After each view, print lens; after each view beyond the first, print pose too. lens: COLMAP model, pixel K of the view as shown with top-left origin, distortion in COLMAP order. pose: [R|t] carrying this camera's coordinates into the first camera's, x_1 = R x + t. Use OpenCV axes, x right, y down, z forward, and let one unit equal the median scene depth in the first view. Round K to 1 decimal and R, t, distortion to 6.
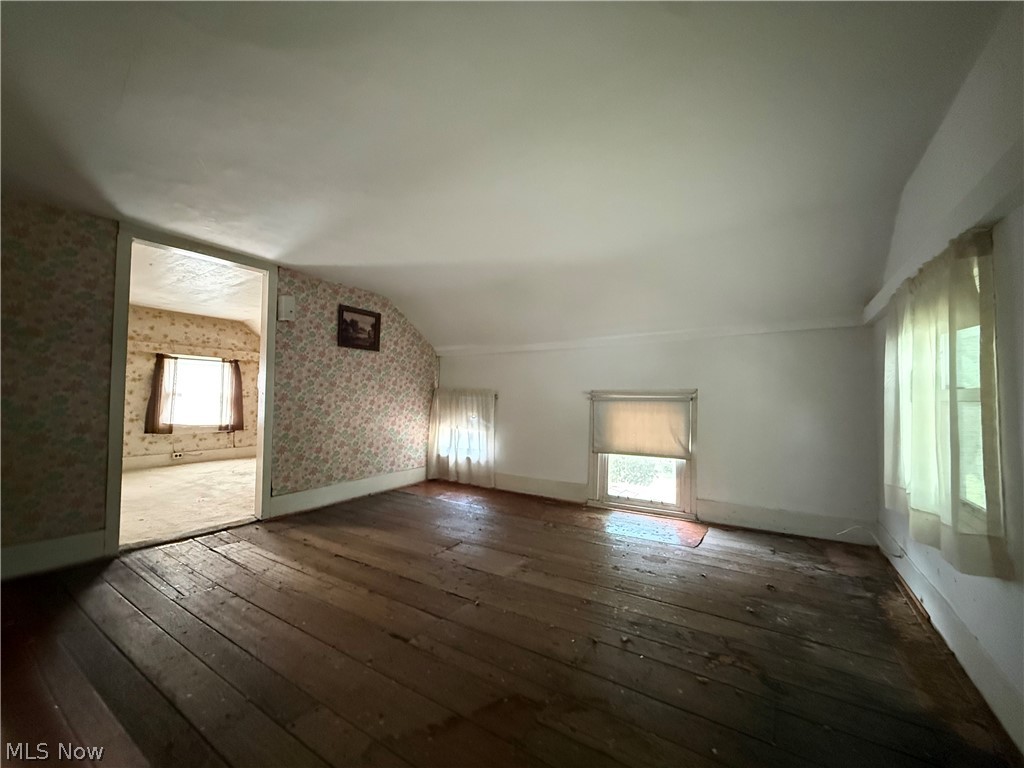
lens RADIAL K [[408.6, 0, 509.9], [0, 408.6, 385.4], [0, 0, 1]] dist [-0.000120, -0.000154]
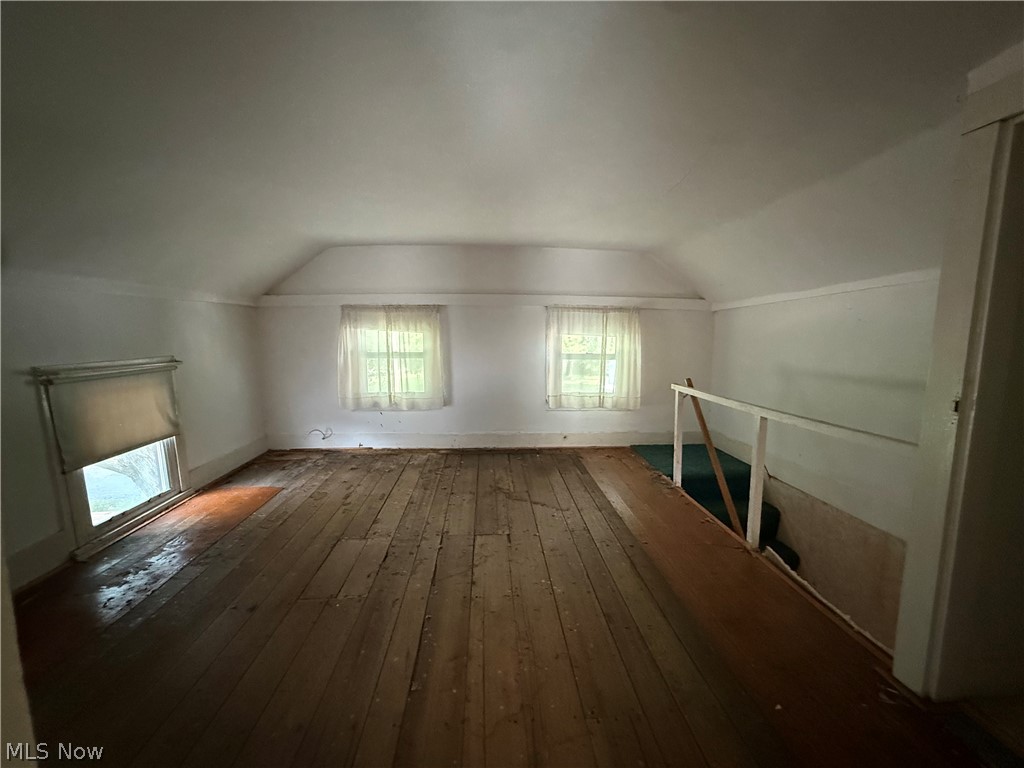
lens RADIAL K [[408.6, 0, 509.9], [0, 408.6, 385.4], [0, 0, 1]] dist [-0.000120, -0.000154]
pose [[-0.592308, -0.112326, 0.797844, -0.943768], [-0.029711, 0.992606, 0.117689, -0.071894], [-0.805164, 0.046003, -0.591265, 1.252670]]
